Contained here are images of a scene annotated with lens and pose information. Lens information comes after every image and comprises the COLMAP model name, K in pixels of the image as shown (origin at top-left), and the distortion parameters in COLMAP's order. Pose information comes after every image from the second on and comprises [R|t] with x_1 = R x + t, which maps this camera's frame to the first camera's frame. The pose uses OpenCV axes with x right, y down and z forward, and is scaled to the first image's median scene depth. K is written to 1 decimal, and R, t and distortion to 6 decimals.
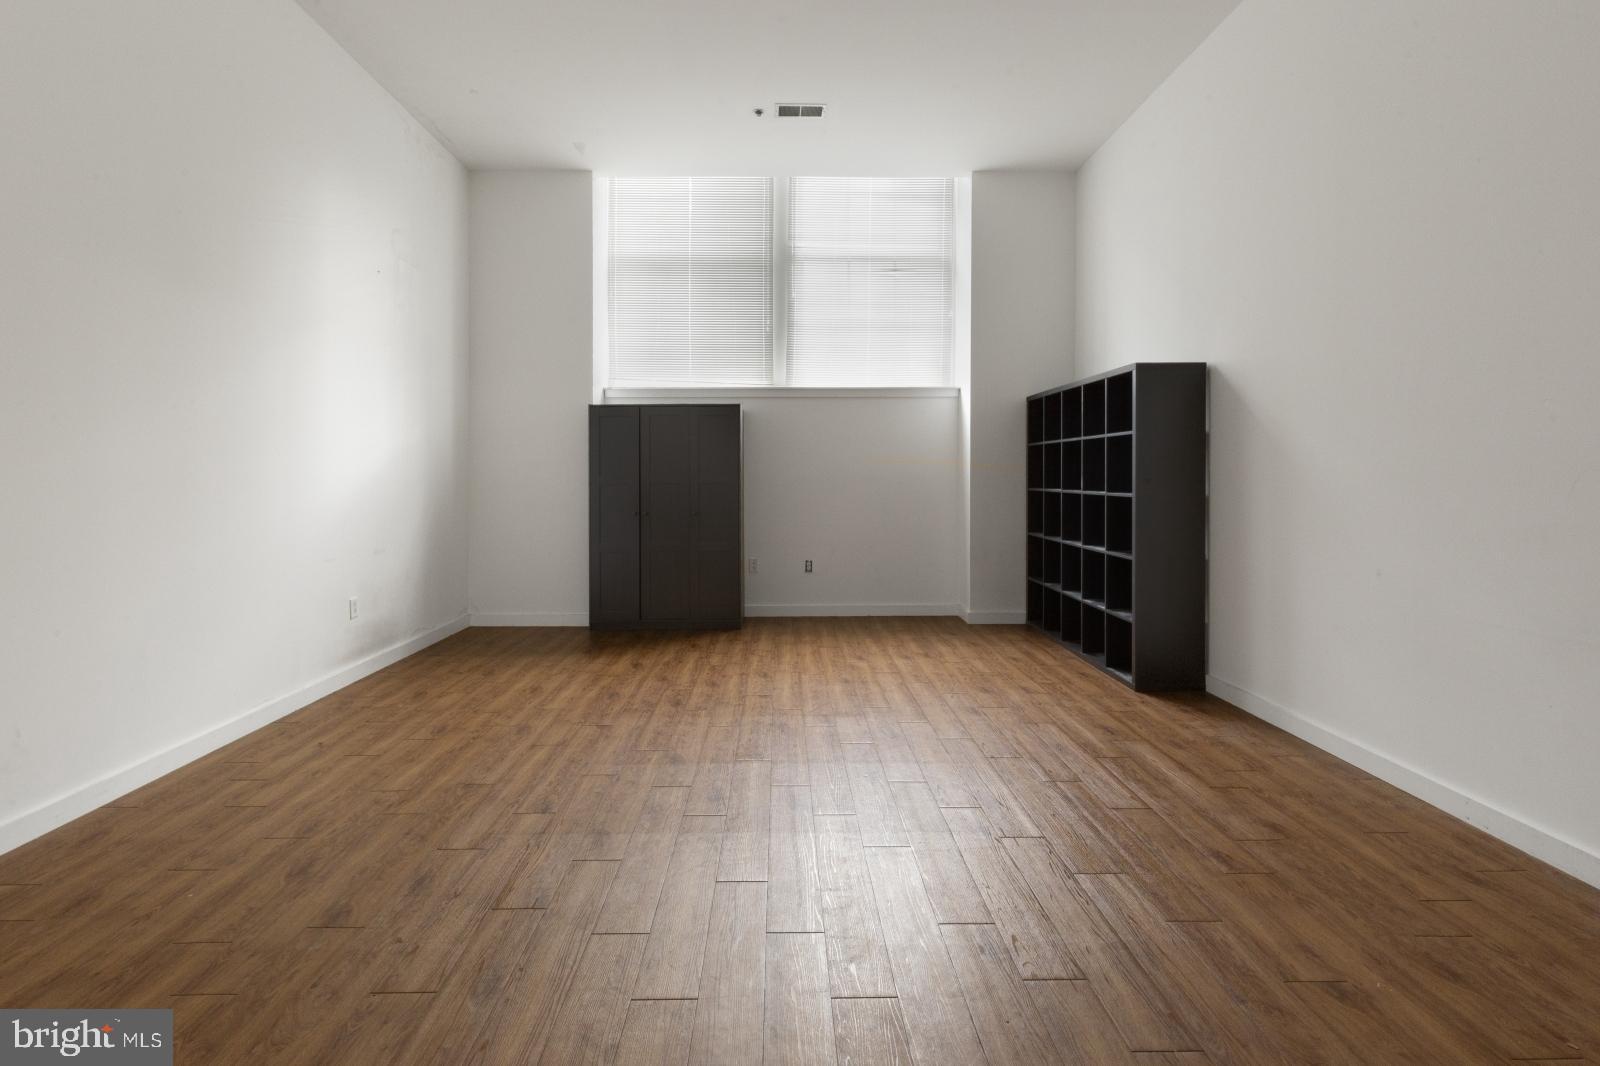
lens RADIAL K [[728.0, 0, 785.9], [0, 728.0, 481.4], [0, 0, 1]] dist [0.002669, -0.000158]
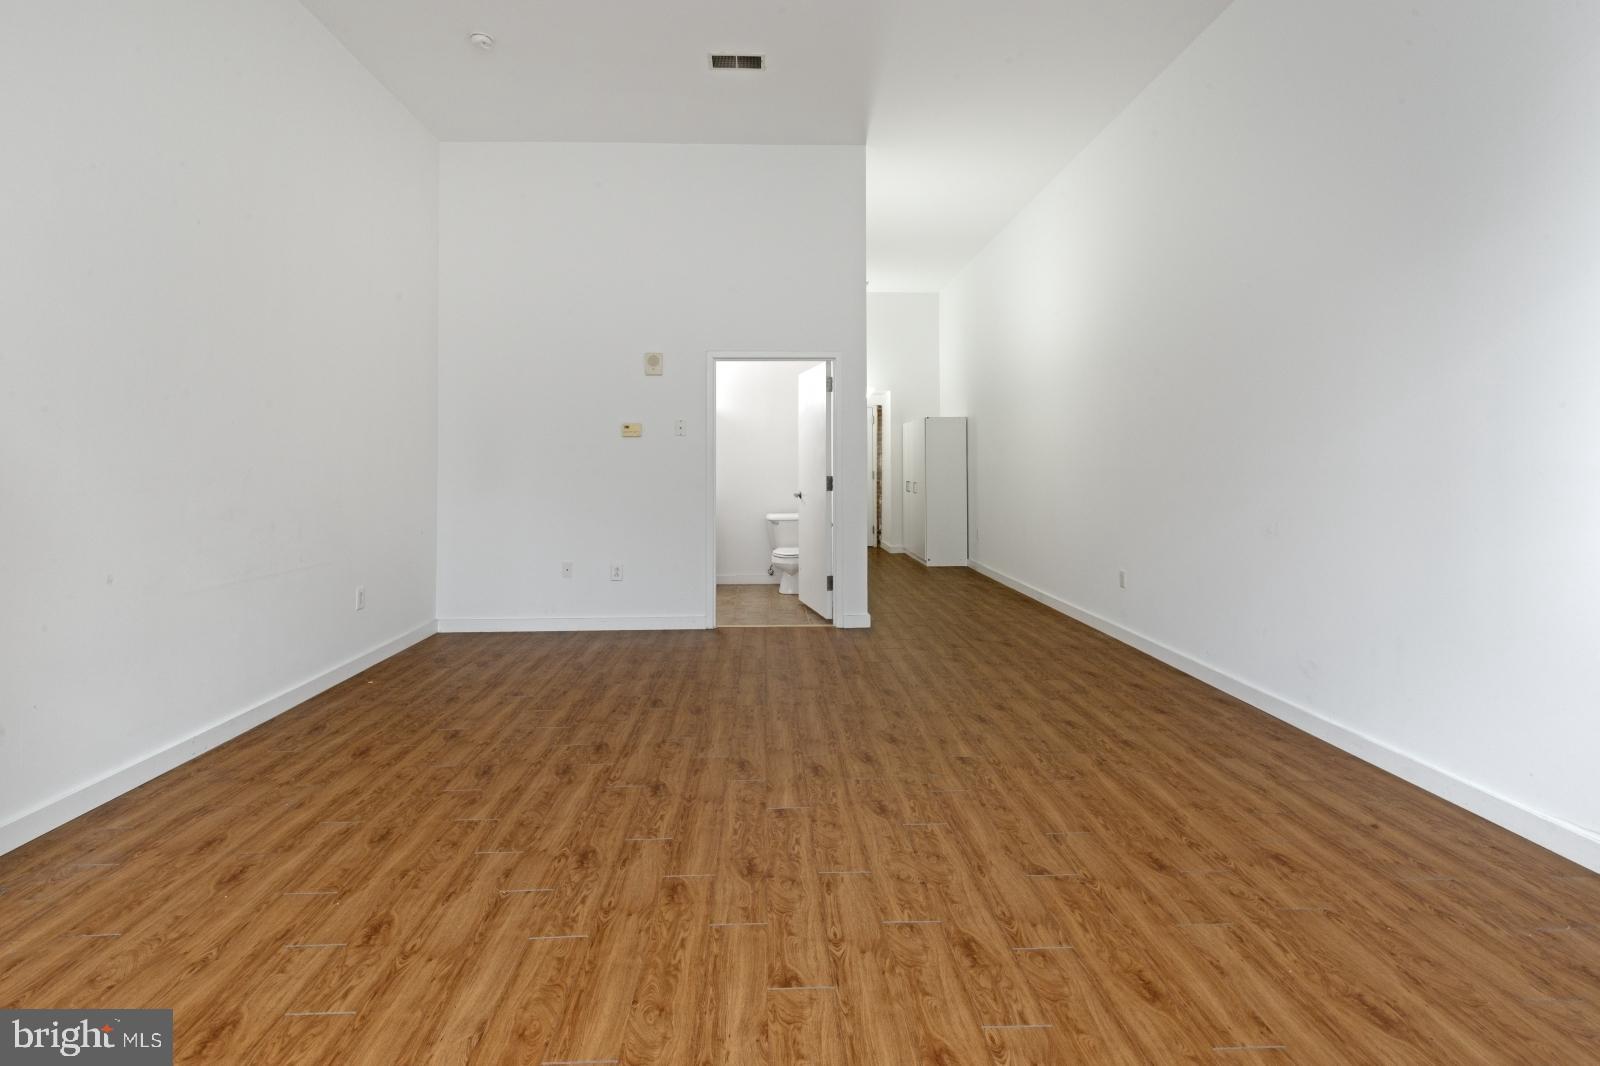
lens RADIAL K [[728.0, 0, 785.9], [0, 728.0, 481.4], [0, 0, 1]] dist [0.002669, -0.000158]
pose [[-0.999788, 0.006748, -0.019446, -0.017900], [0.006211, 0.999600, 0.027579, -0.010747], [0.019625, 0.027452, -0.999430, 1.155509]]
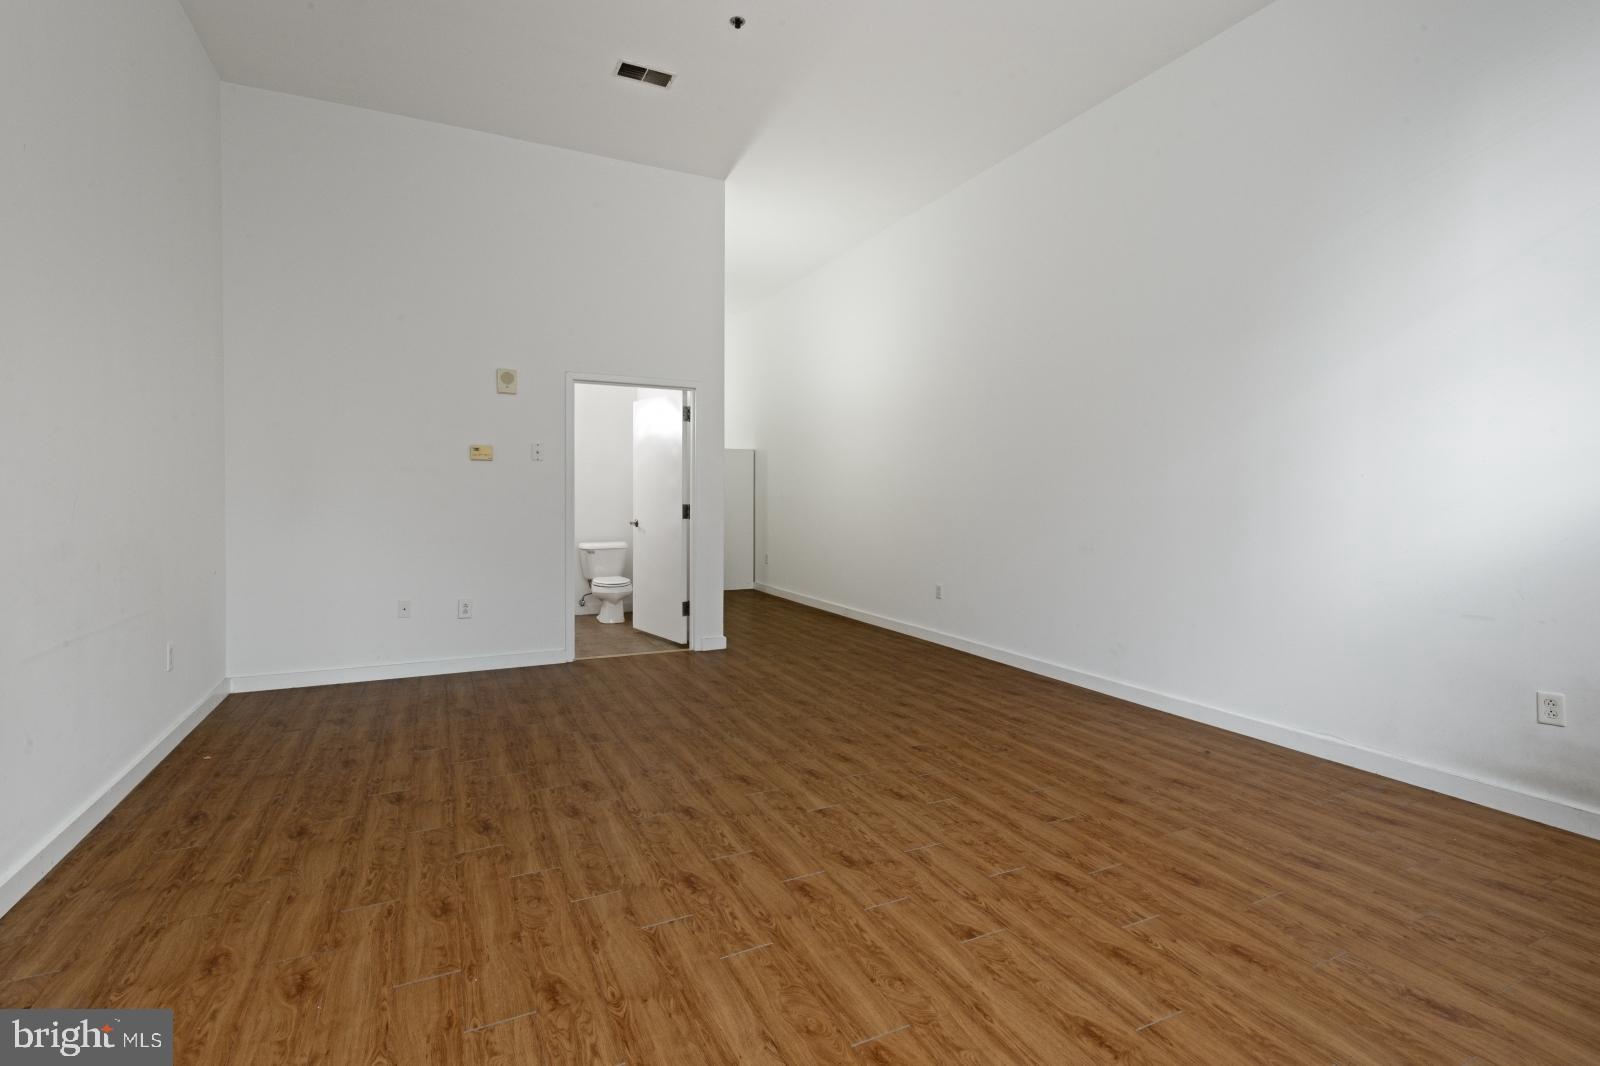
lens RADIAL K [[720.5, 0, 768.2], [0, 720.5, 539.3], [0, 0, 1]] dist [0.001057, 0.000087]
pose [[-0.913733, 0.022605, -0.405685, 0.240319], [-0.005435, 0.997682, 0.067833, -0.009843], [0.406278, 0.064186, -0.911492, 1.122282]]
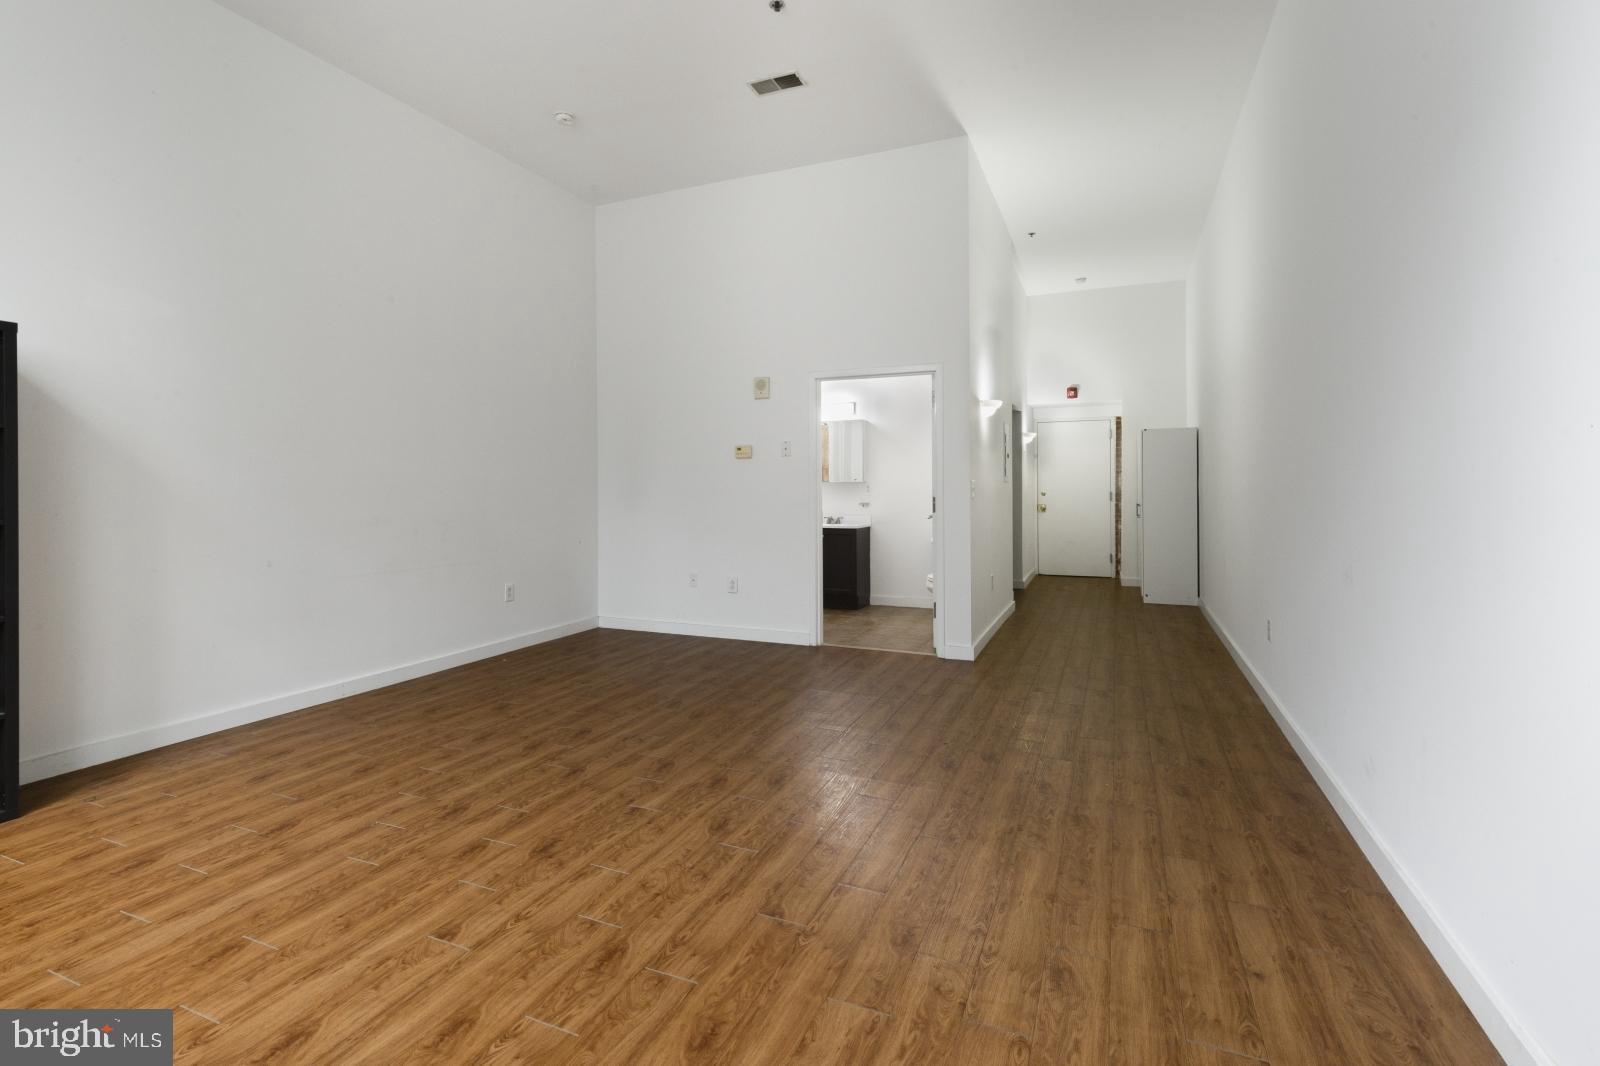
lens RADIAL K [[736.4, 0, 797.4], [0, 736.4, 518.7], [0, 0, 1]] dist [0.002979, -0.000720]
pose [[-0.915001, -0.013243, 0.403234, -0.363099], [0.006837, 0.998809, 0.048317, -0.008686], [-0.403394, 0.046967, -0.913820, 1.094919]]
